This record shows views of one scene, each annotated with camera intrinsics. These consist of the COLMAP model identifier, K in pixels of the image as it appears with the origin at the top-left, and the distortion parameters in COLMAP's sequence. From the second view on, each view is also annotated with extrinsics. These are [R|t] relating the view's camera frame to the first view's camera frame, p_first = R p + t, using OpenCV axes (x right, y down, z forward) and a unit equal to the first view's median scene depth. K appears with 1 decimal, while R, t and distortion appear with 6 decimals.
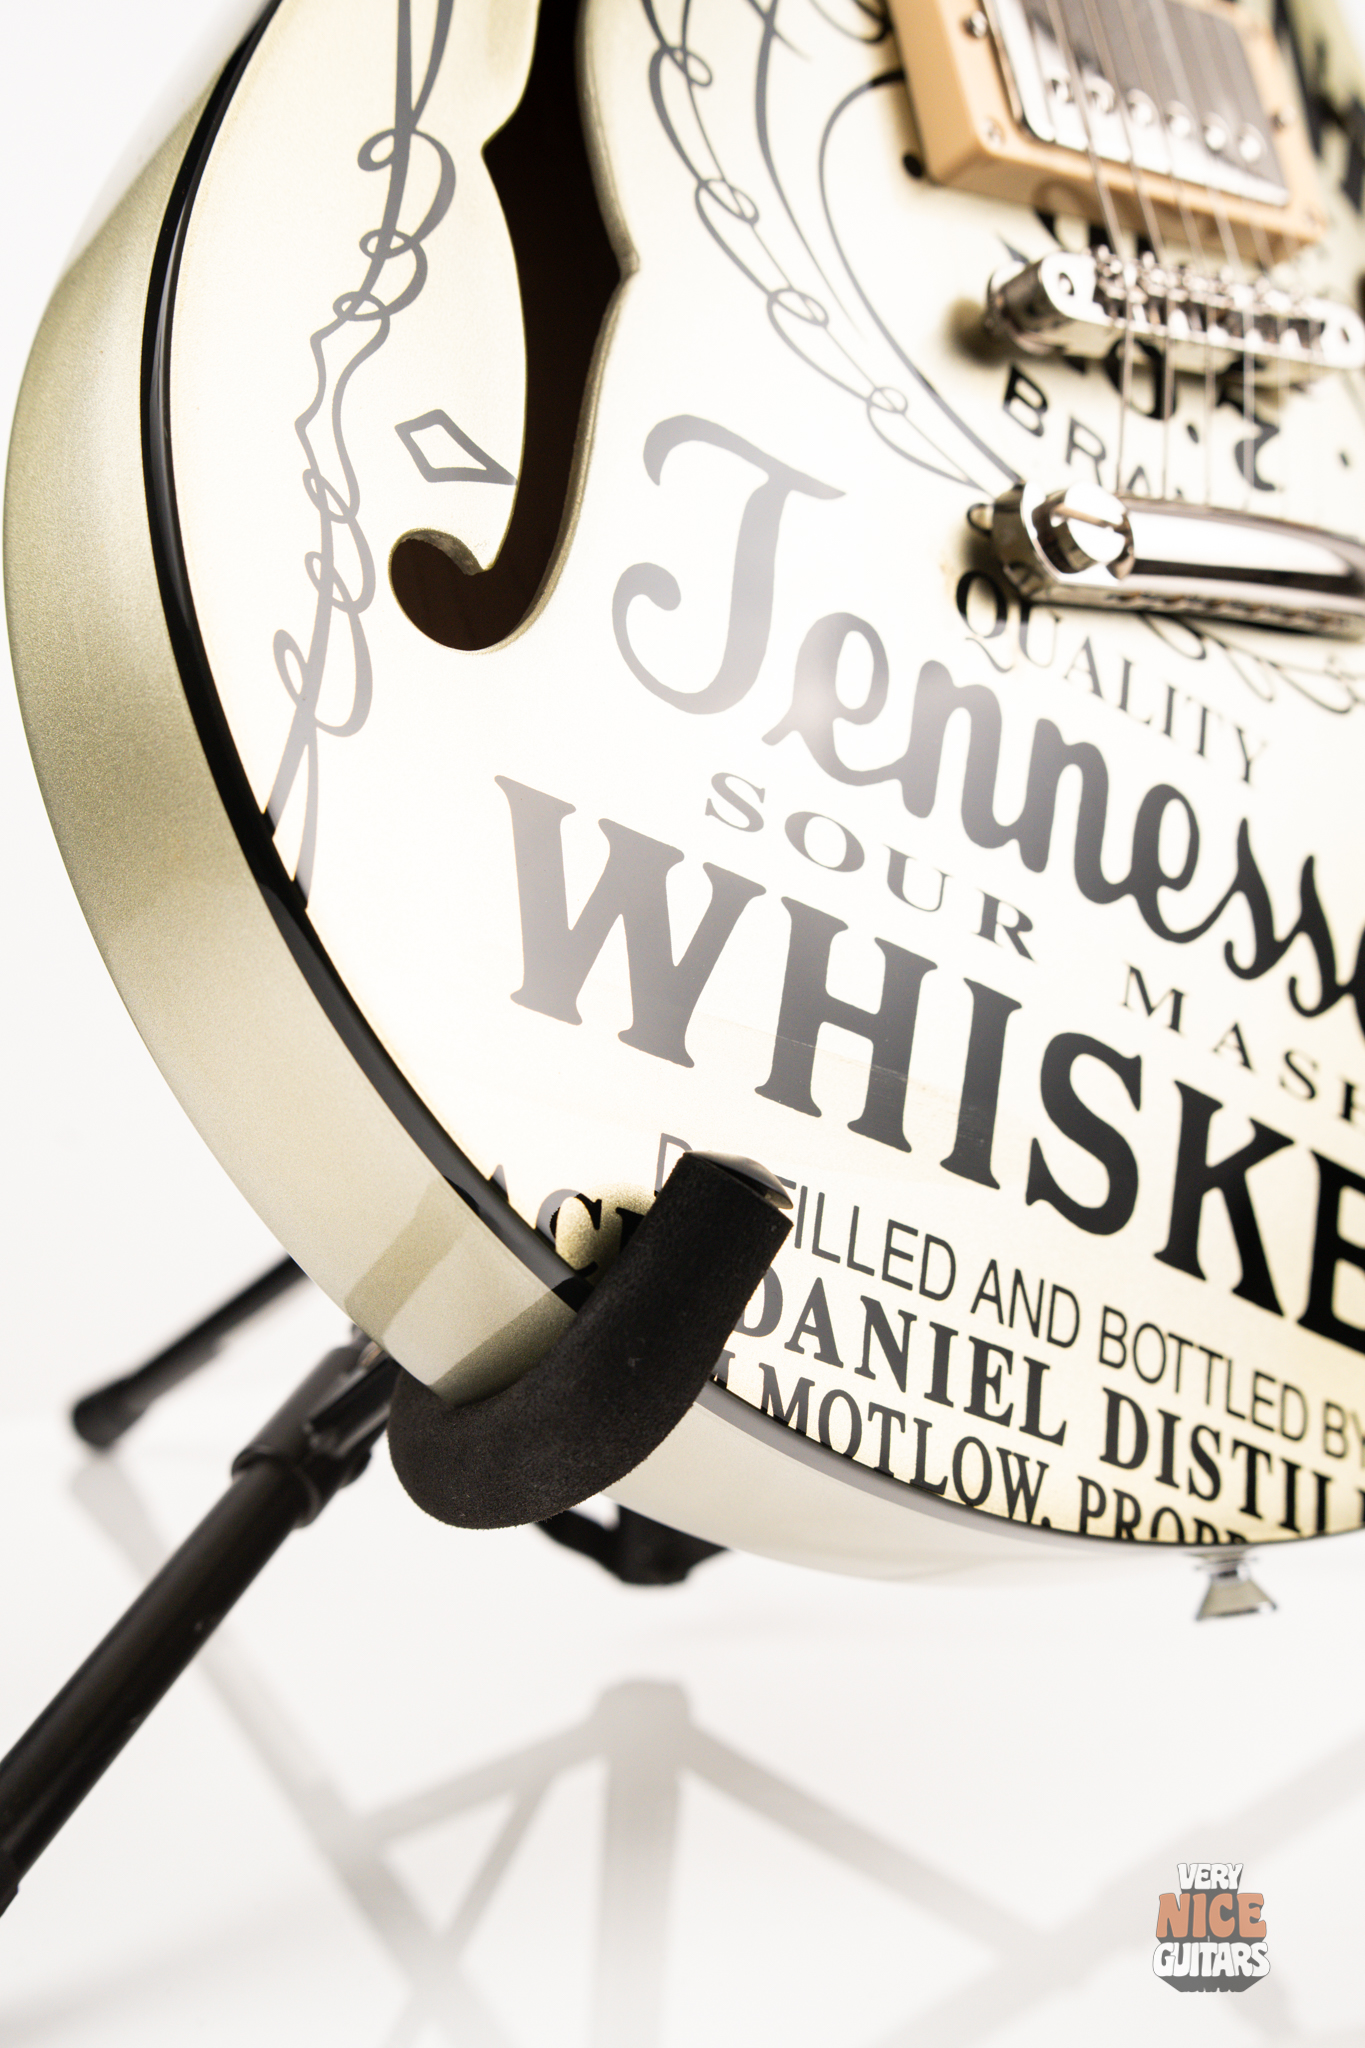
lens RADIAL K [[2907.5, 0, 681.1], [0, 2907.5, 1031.3], [0, 0, 1]] dist [0.103616, -0.315187]
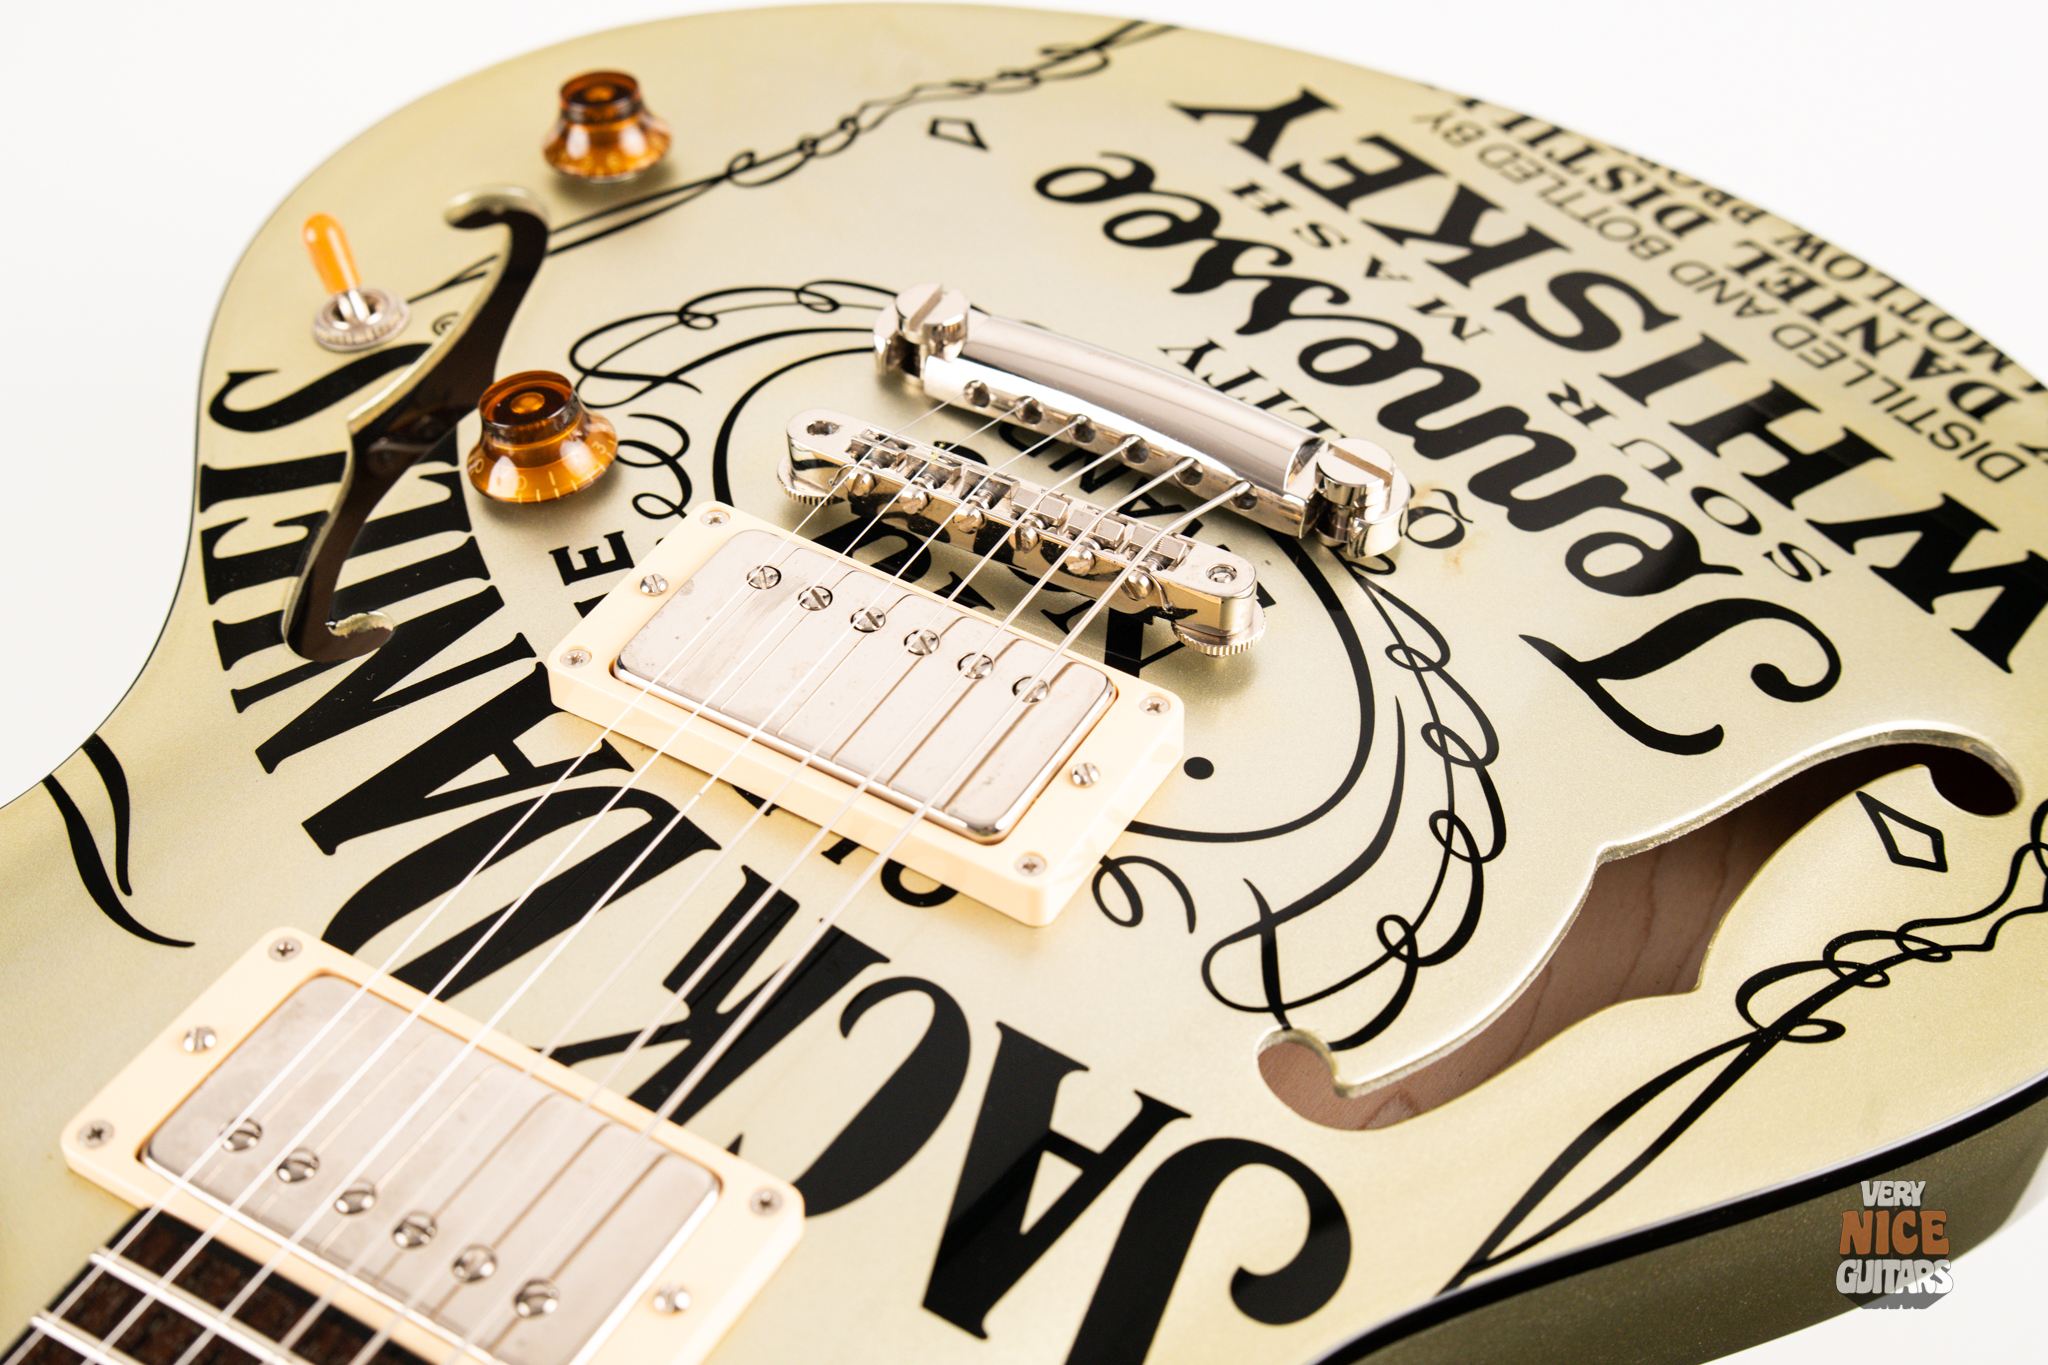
lens RADIAL K [[2907.5, 0, 1017.2], [0, 2907.5, 683.1], [0, 0, 1]] dist [0.103616, -0.315187]
pose [[-0.526154, -0.849245, -0.044091, 0.192572], [0.509383, -0.356260, 0.783331, -1.166404], [-0.680948, 0.389694, 0.620039, 0.456916]]
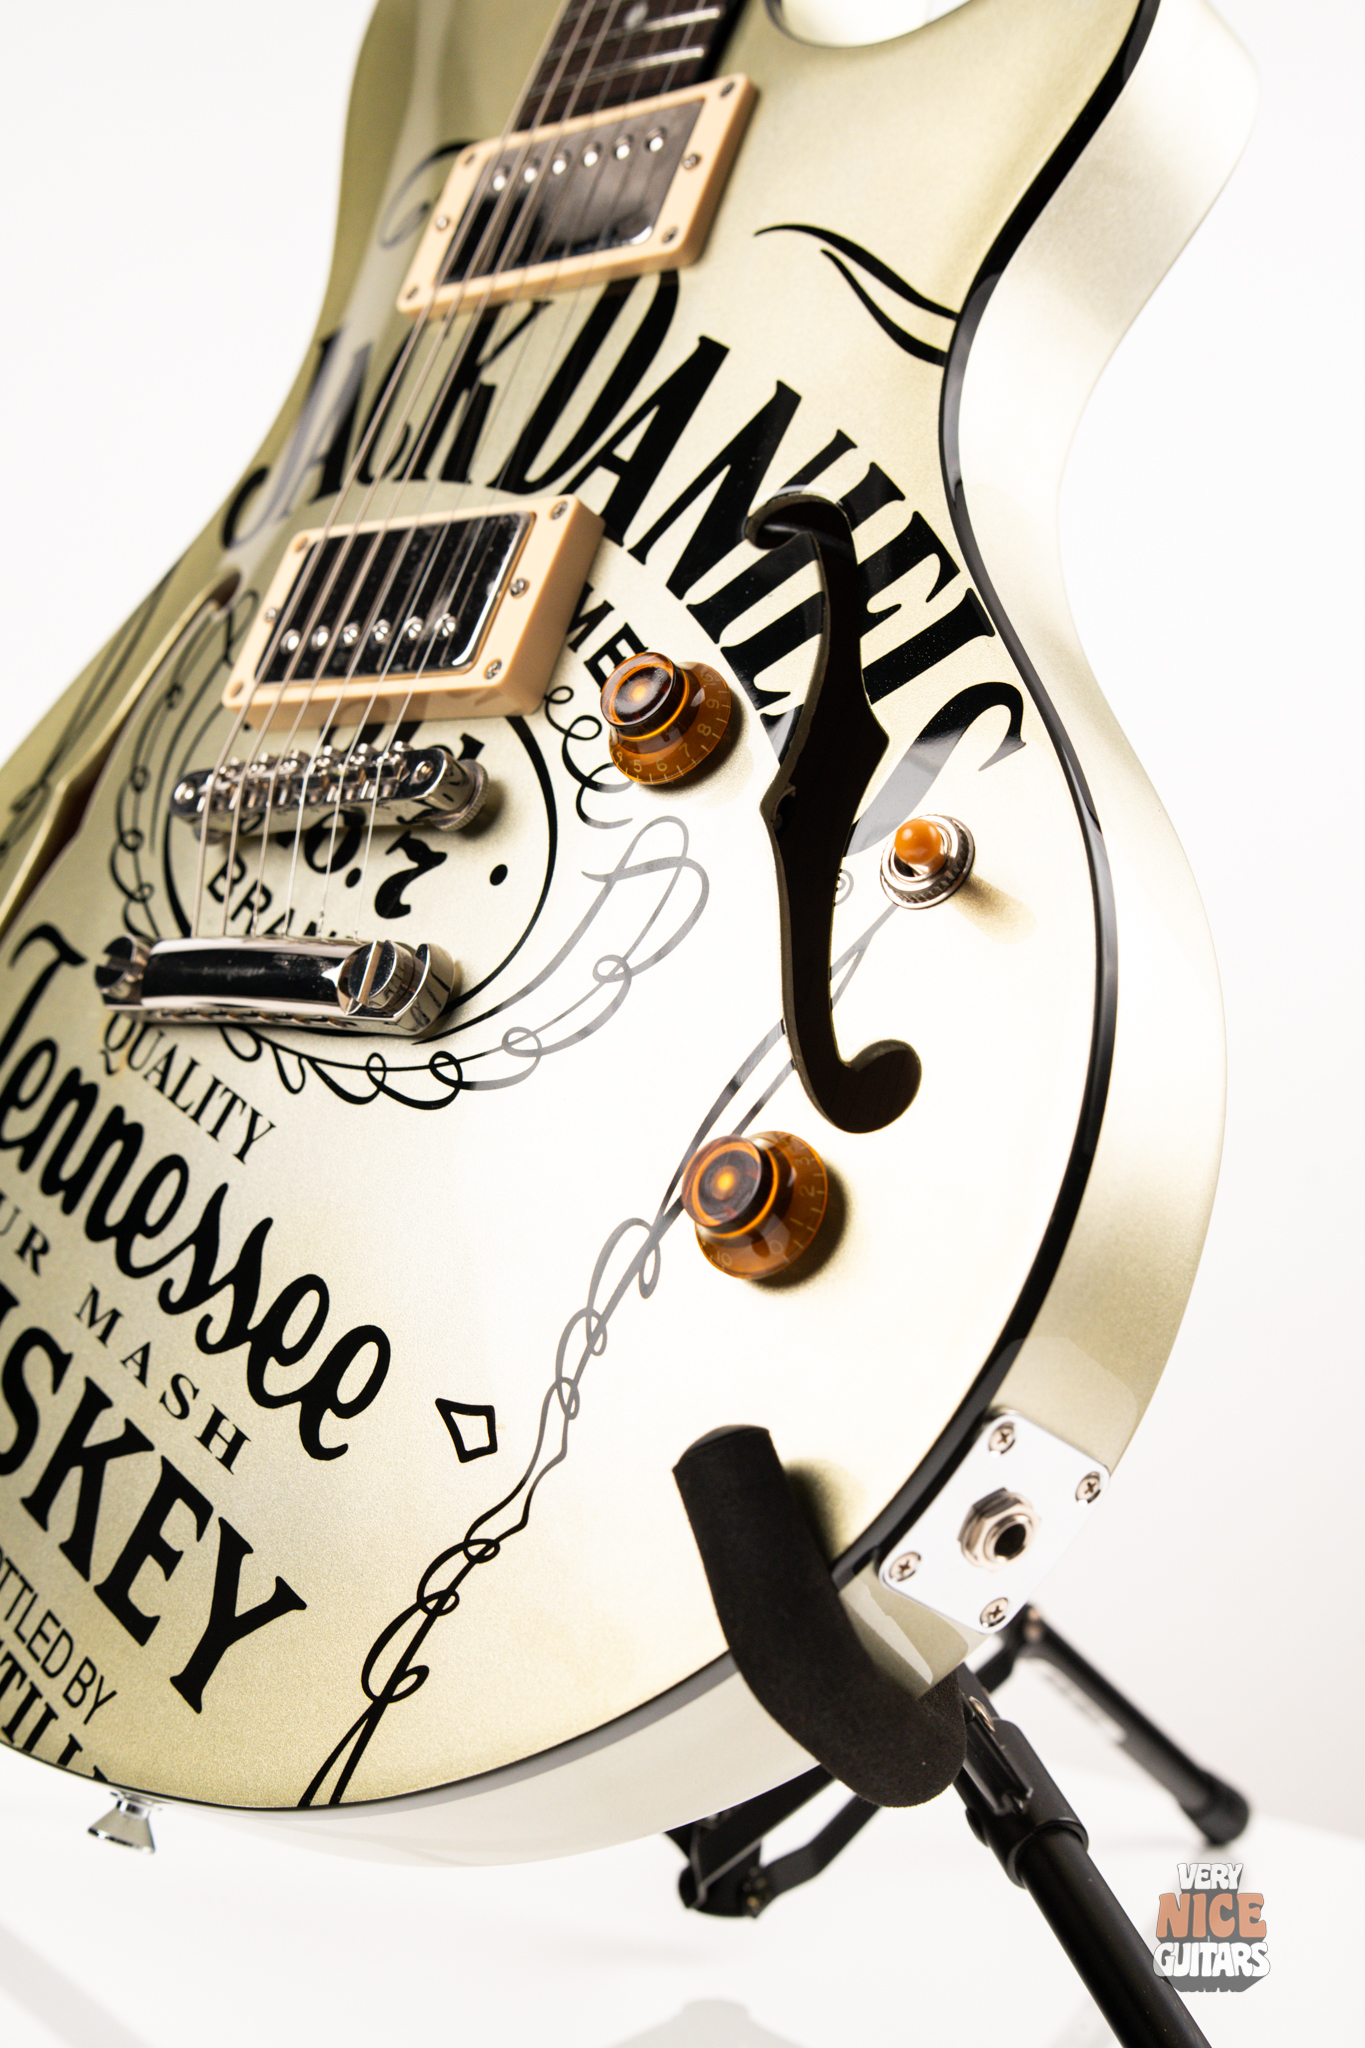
lens RADIAL K [[2907.5, 0, 681.1], [0, 2907.5, 1031.3], [0, 0, 1]] dist [0.103616, -0.315187]
pose [[0.078928, -0.063296, -0.994869, 1.588118], [-0.141821, 0.987118, -0.074055, -0.081419], [0.986741, 0.146938, 0.068934, 1.216658]]
